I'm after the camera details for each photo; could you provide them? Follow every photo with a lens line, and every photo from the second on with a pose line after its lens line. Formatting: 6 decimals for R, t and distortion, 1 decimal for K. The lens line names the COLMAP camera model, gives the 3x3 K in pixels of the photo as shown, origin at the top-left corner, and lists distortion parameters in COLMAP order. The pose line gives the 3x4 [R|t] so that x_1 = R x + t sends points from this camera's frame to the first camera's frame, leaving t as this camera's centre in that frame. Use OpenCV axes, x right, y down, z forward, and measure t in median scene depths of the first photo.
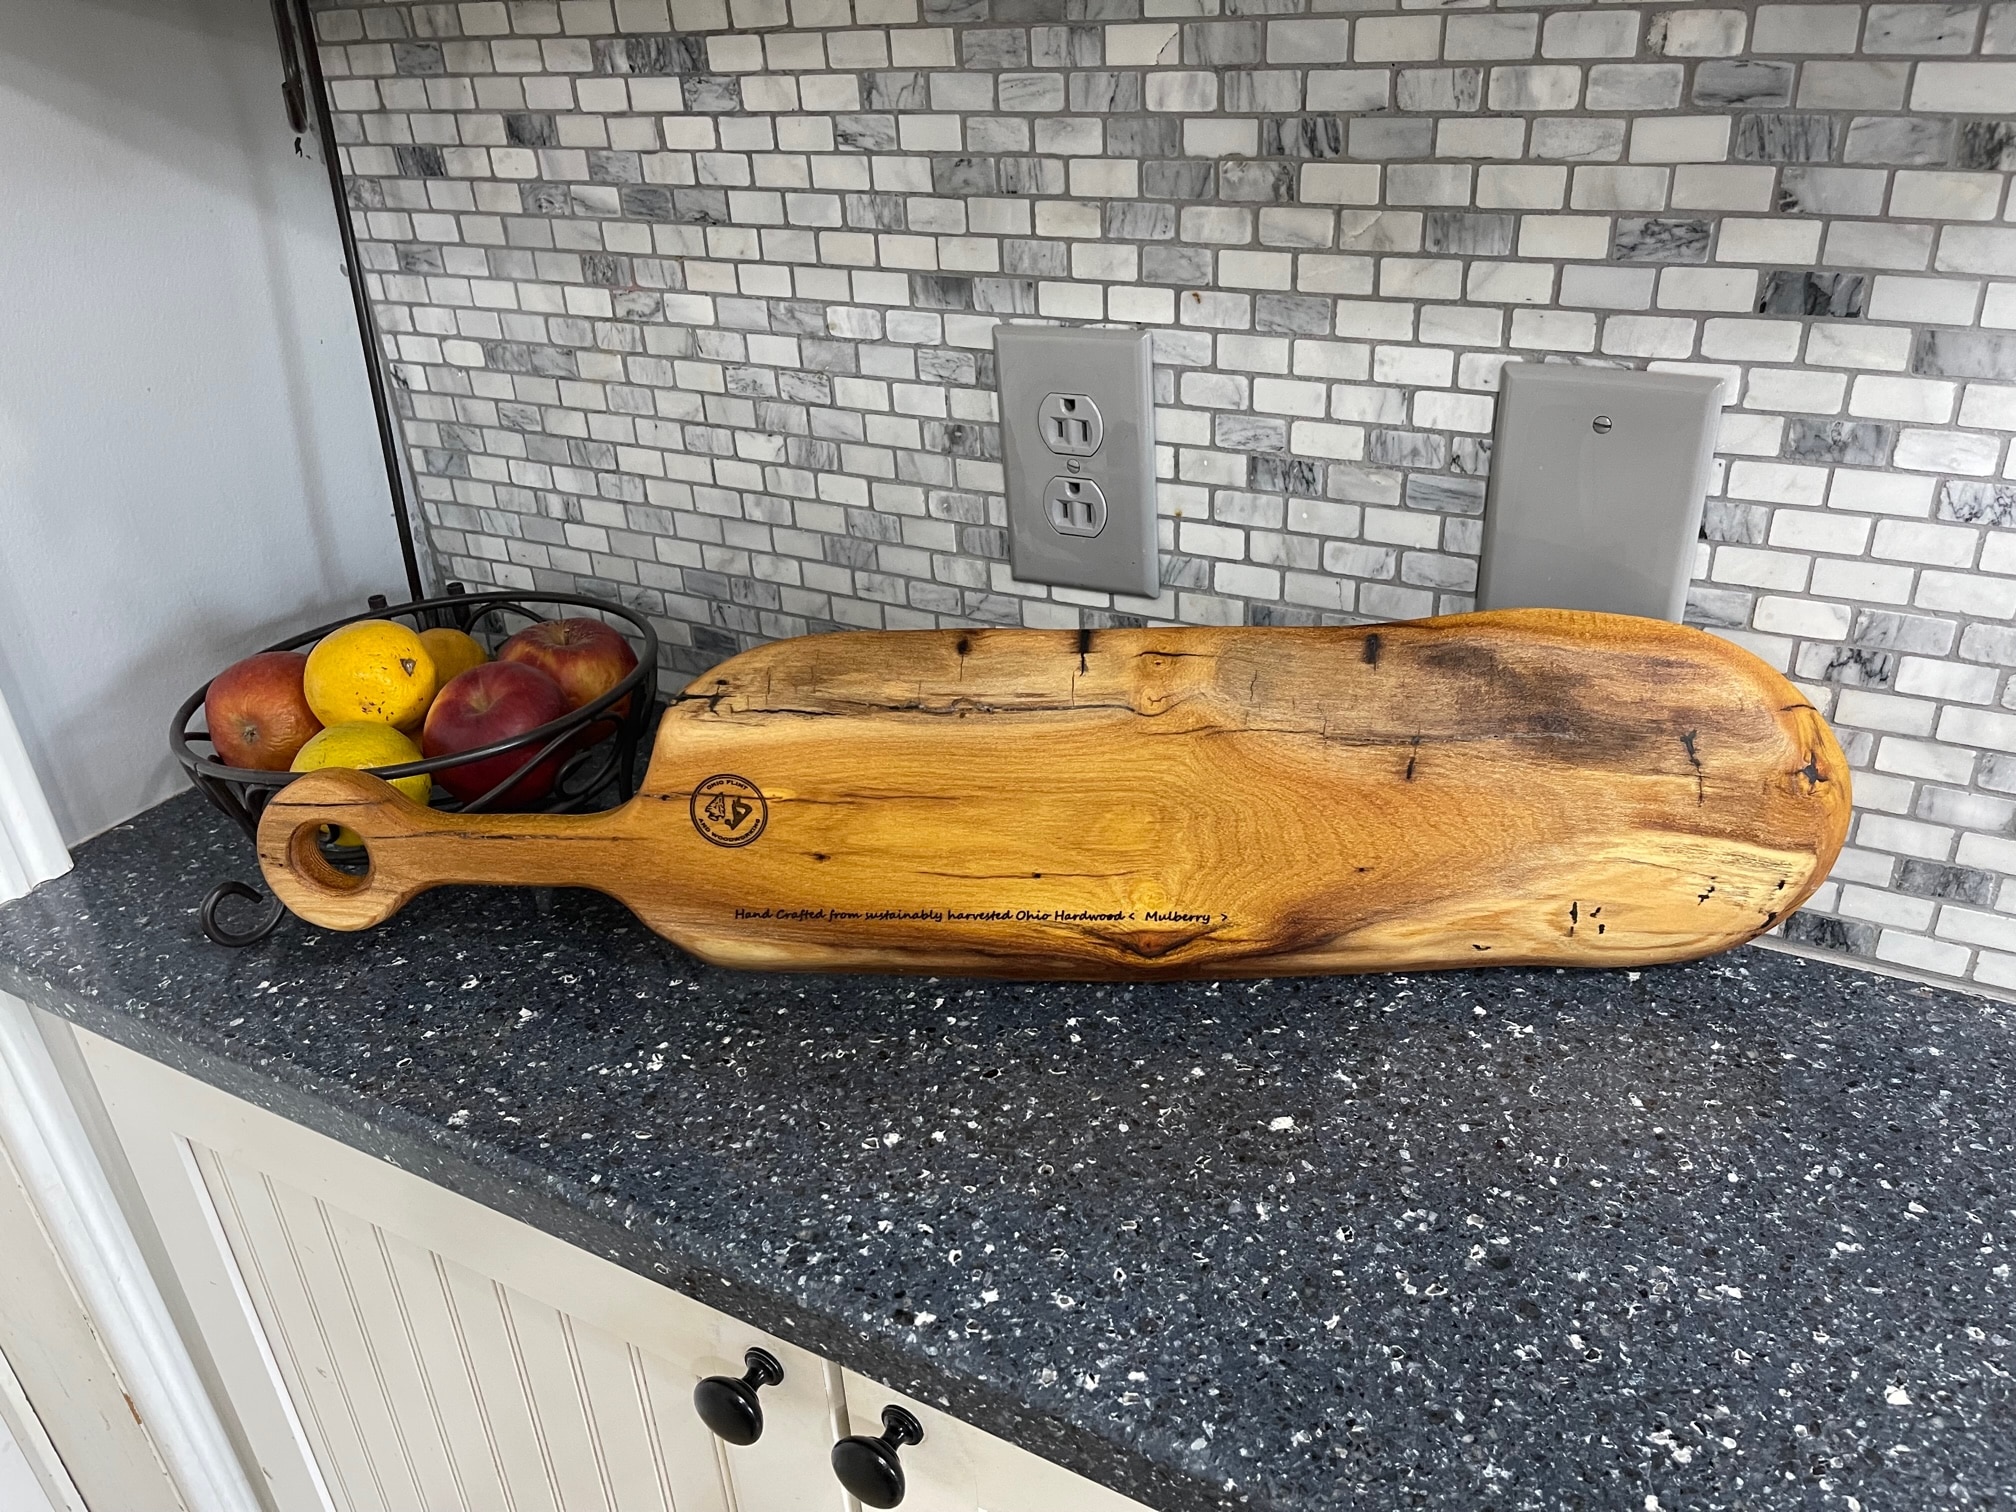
lens RADIAL K [[1537.4, 0, 997.5], [0, 1537.4, 756.4], [0, 0, 1]] dist [0.050574, -0.075172]
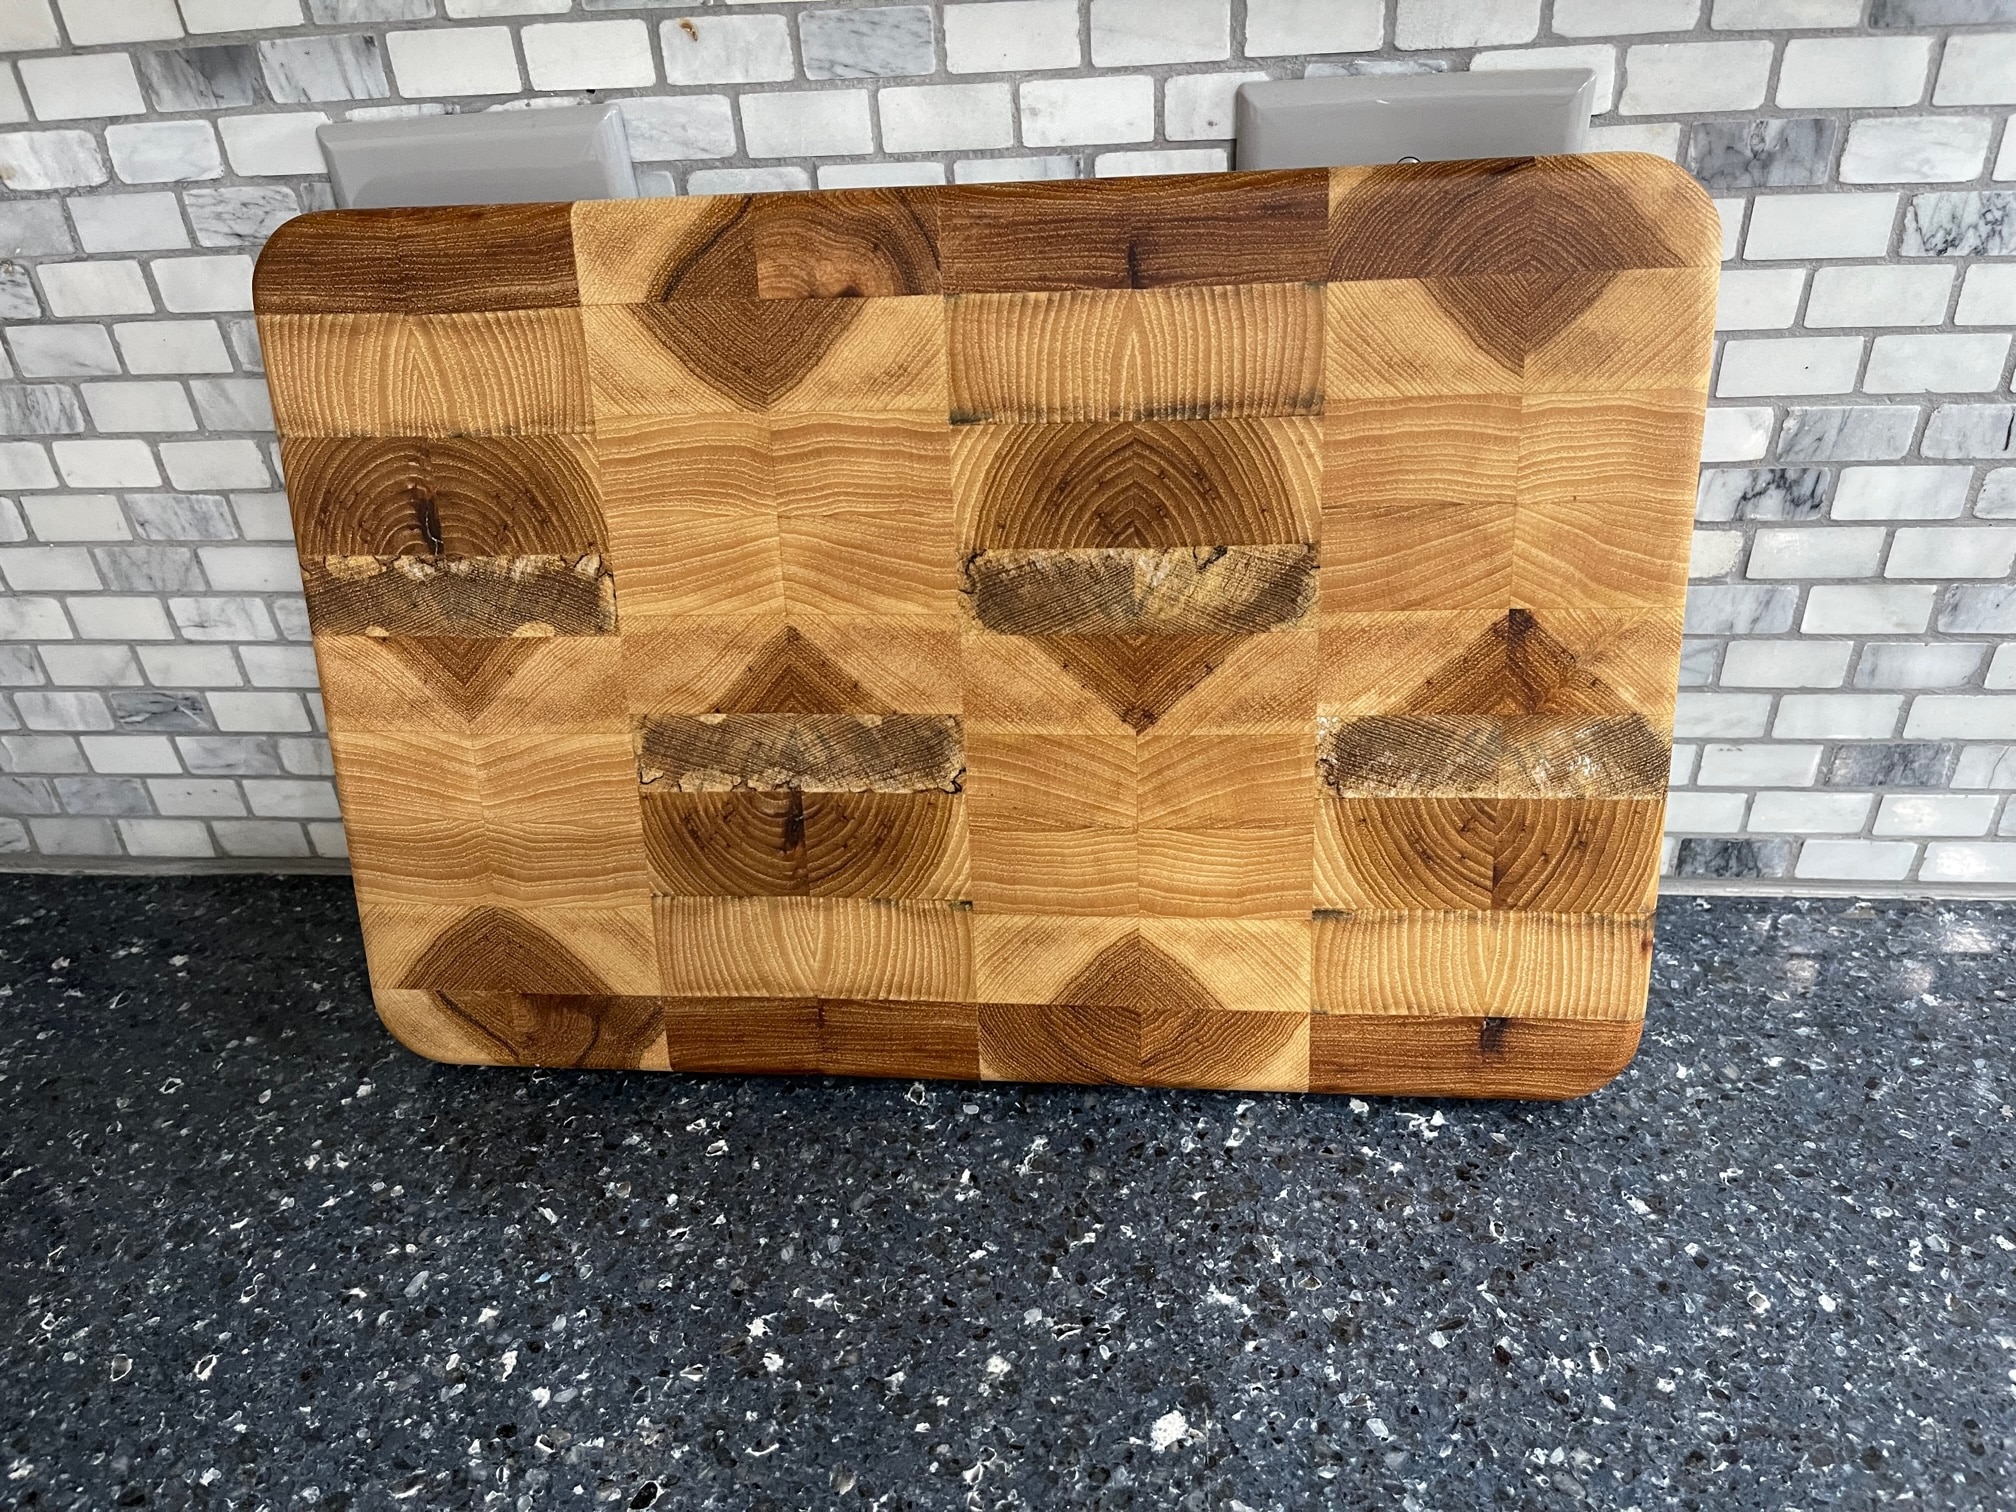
lens RADIAL K [[1537.4, 0, 998.7], [0, 1537.4, 754.5], [0, 0, 1]] dist [0.050574, -0.075172]
pose [[0.920480, -0.221211, 0.322153, -0.007308], [0.198215, 0.974736, 0.102963, -0.080493], [-0.336790, -0.030920, 0.941072, 0.446757]]
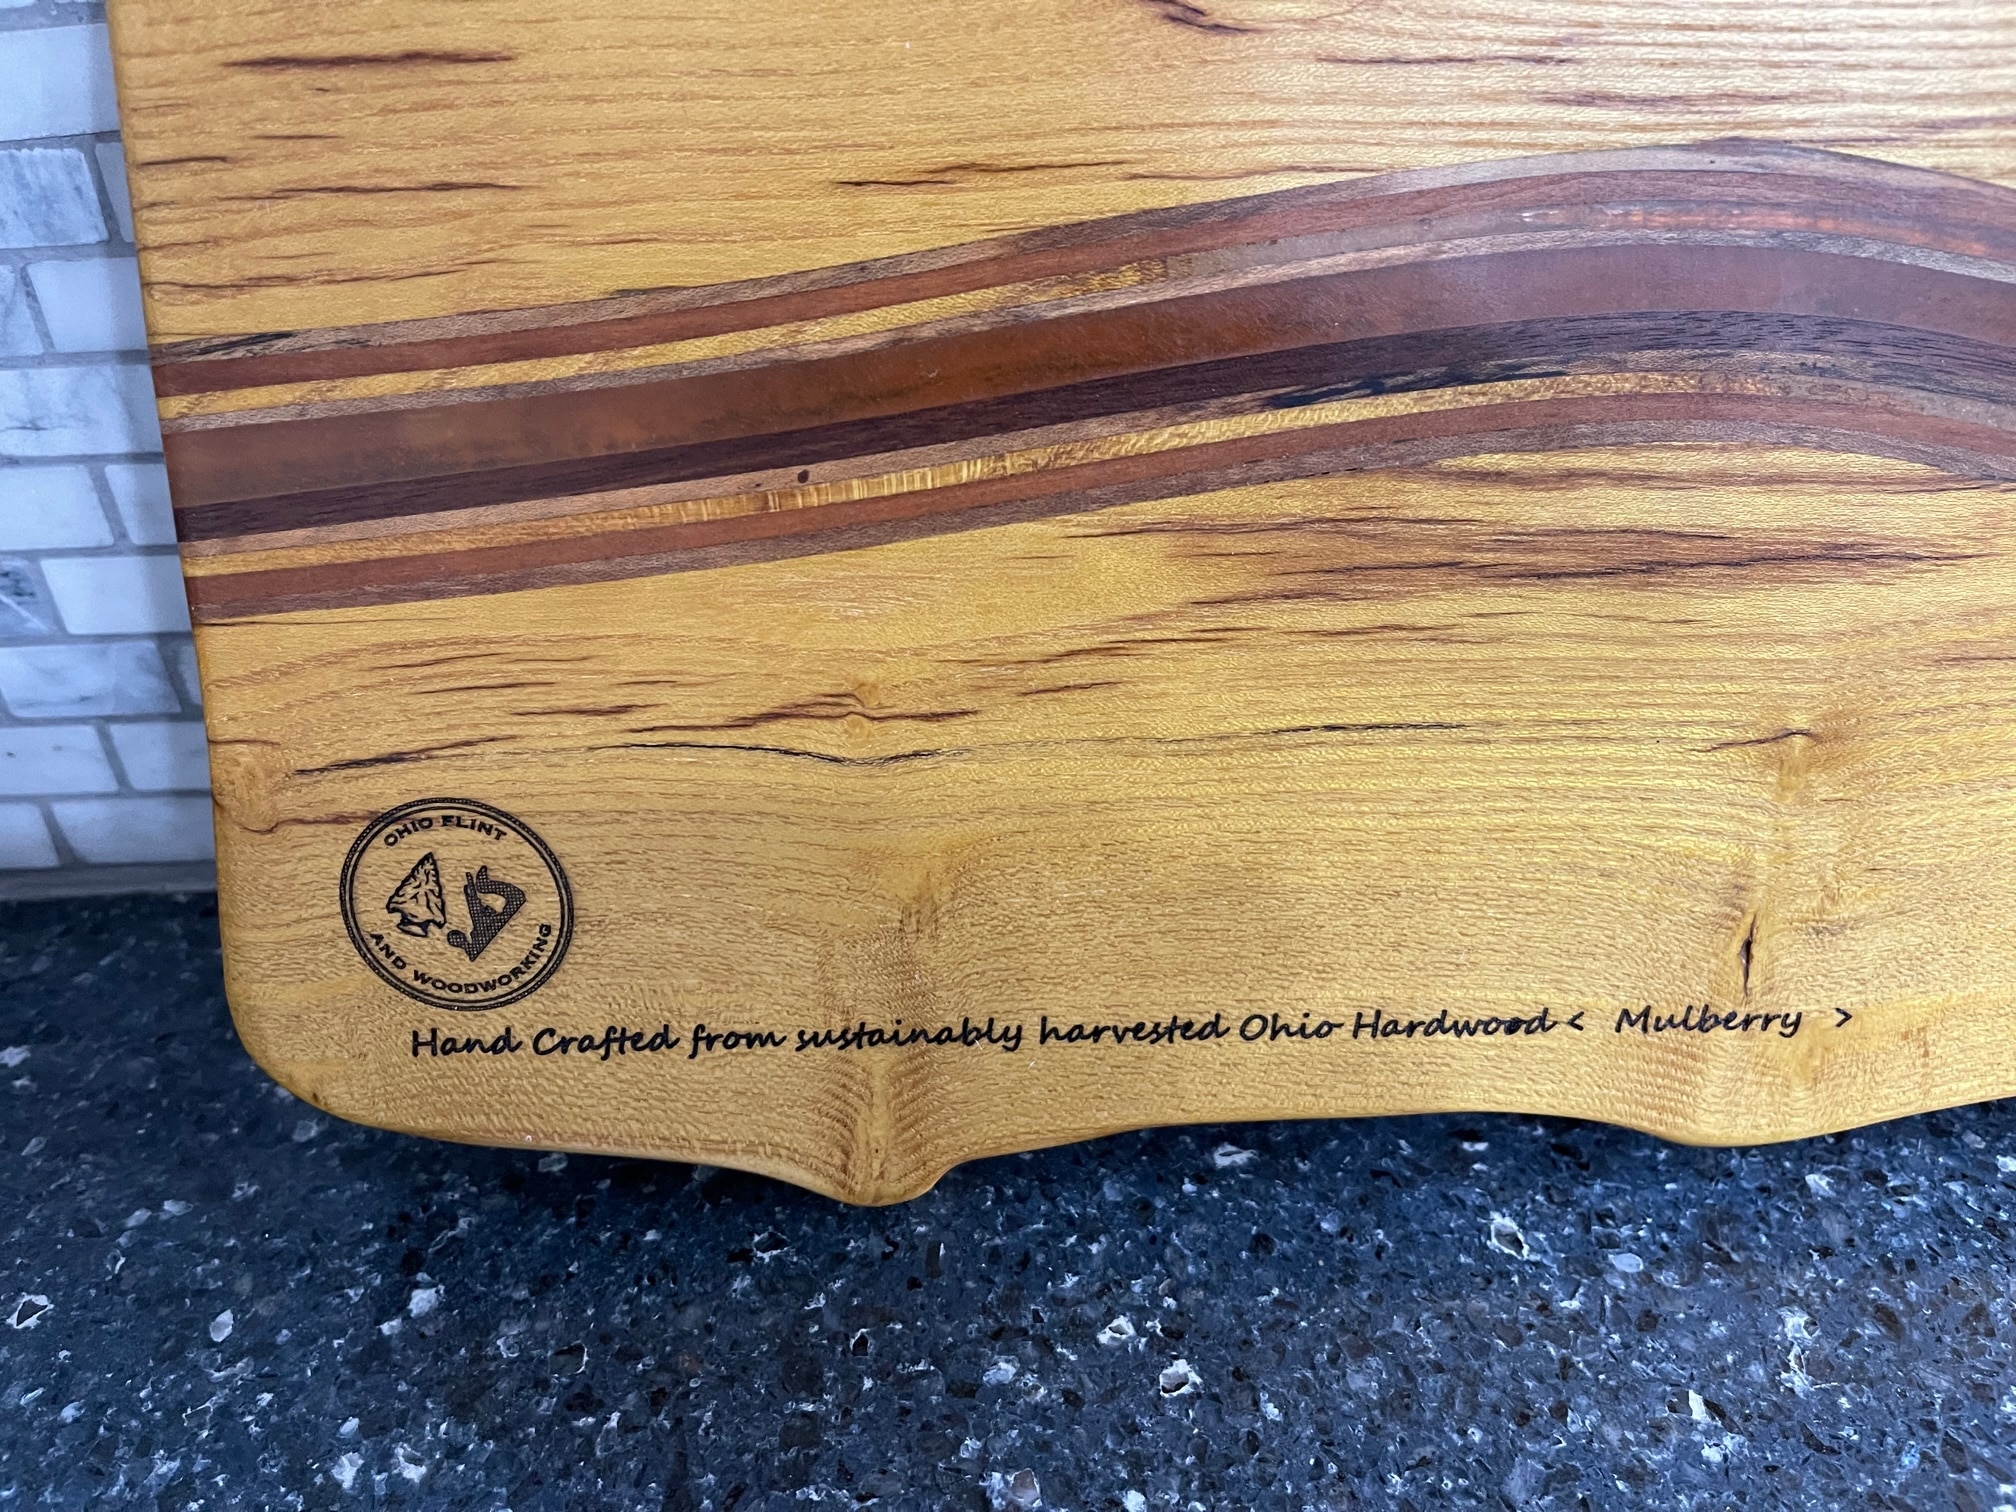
lens RADIAL K [[1537.4, 0, 989.0], [0, 1537.4, 764.5], [0, 0, 1]] dist [0.050574, -0.075172]
pose [[0.866320, -0.260905, 0.425933, -0.088418], [0.222956, 0.965059, 0.137668, -0.056436], [-0.446968, -0.024300, 0.894220, 0.830962]]
